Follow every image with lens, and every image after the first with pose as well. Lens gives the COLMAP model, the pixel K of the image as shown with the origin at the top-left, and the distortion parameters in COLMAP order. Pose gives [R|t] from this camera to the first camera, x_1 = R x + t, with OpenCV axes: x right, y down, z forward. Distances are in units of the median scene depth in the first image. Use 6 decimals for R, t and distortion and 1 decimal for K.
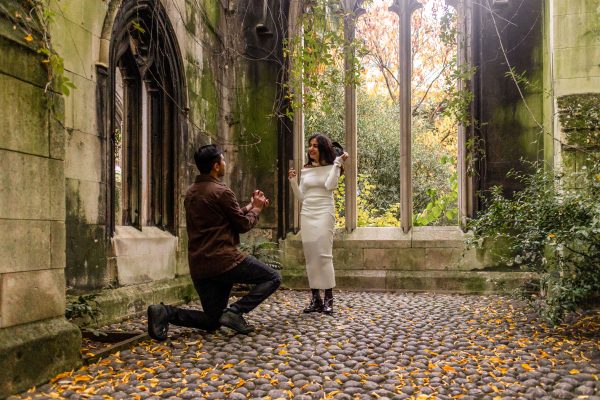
lens RADIAL K [[550.4, 0, 300.0], [0, 550.4, 200.0], [0, 0, 1]] dist [0.007668, 0.000085]
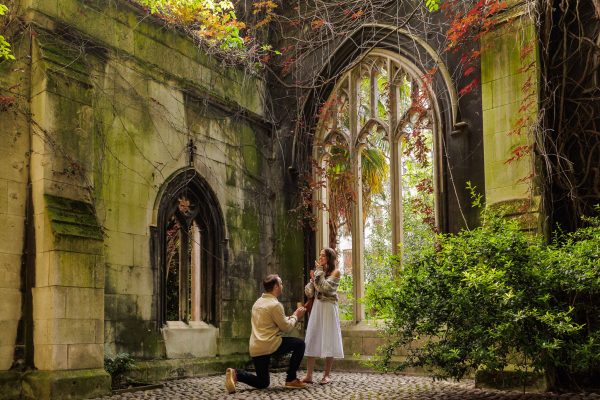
lens RADIAL K [[766.0, 0, 300.0], [0, 766.0, 200.0], [0, 0, 1]] dist [0.020211, 0.004787]
pose [[0.839906, -0.095436, -0.534275, 1.248219], [0.037159, 0.992220, -0.118820, -0.024661], [0.541458, 0.079945, 0.836918, -0.714174]]
